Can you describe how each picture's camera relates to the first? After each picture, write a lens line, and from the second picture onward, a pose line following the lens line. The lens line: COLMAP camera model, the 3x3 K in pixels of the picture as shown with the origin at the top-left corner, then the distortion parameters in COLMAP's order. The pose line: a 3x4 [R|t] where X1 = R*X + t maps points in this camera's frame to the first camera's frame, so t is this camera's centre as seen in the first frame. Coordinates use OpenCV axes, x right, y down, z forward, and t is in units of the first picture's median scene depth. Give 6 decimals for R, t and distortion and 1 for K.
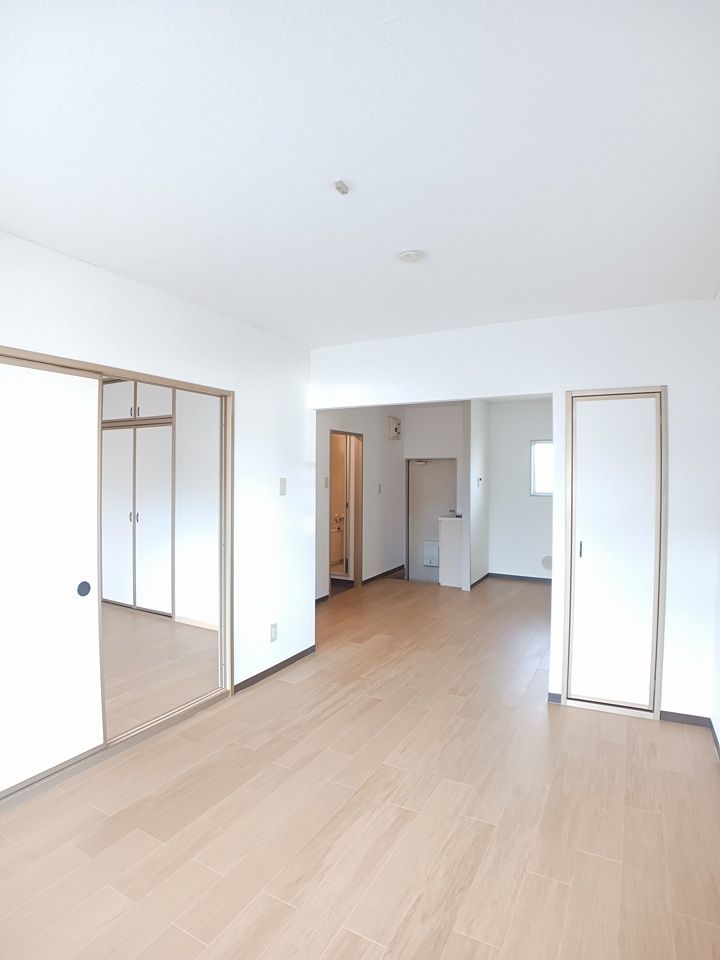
lens RADIAL K [[496.4, 0, 360.0], [0, 496.4, 480.0], [0, 0, 1]] dist [-0.082851, -0.000399]
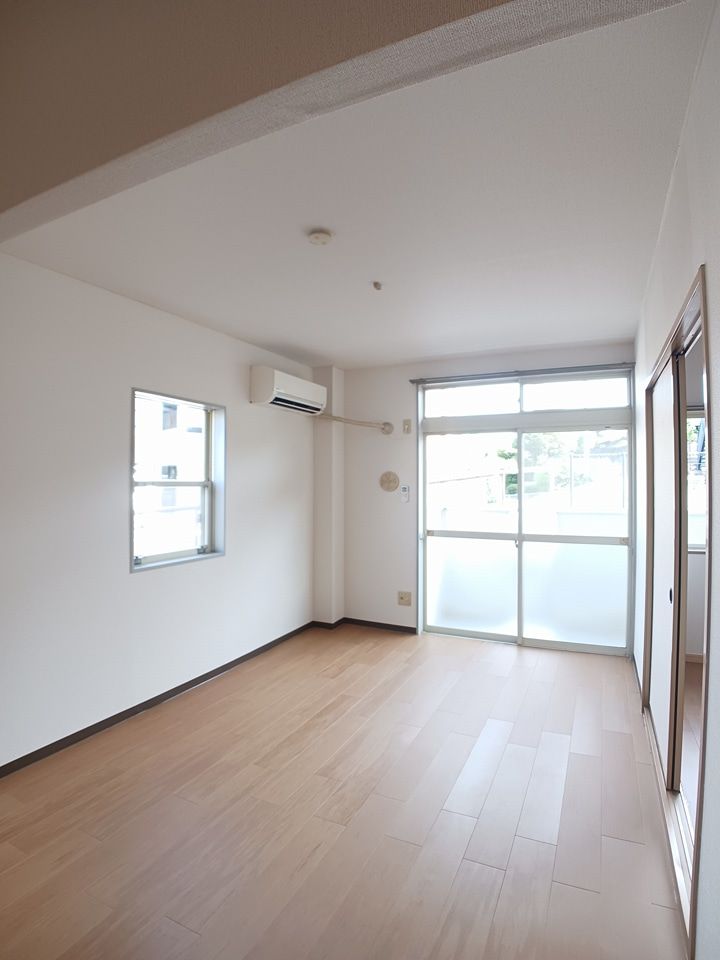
lens RADIAL K [[494.0, 0, 373.9], [0, 494.0, 482.5], [0, 0, 1]] dist [-0.000544, -0.000140]
pose [[-0.996455, -0.004513, -0.084009, 0.091044], [-0.004878, 0.999980, 0.004136, 0.018557], [0.083988, 0.004531, -0.996456, 2.282427]]
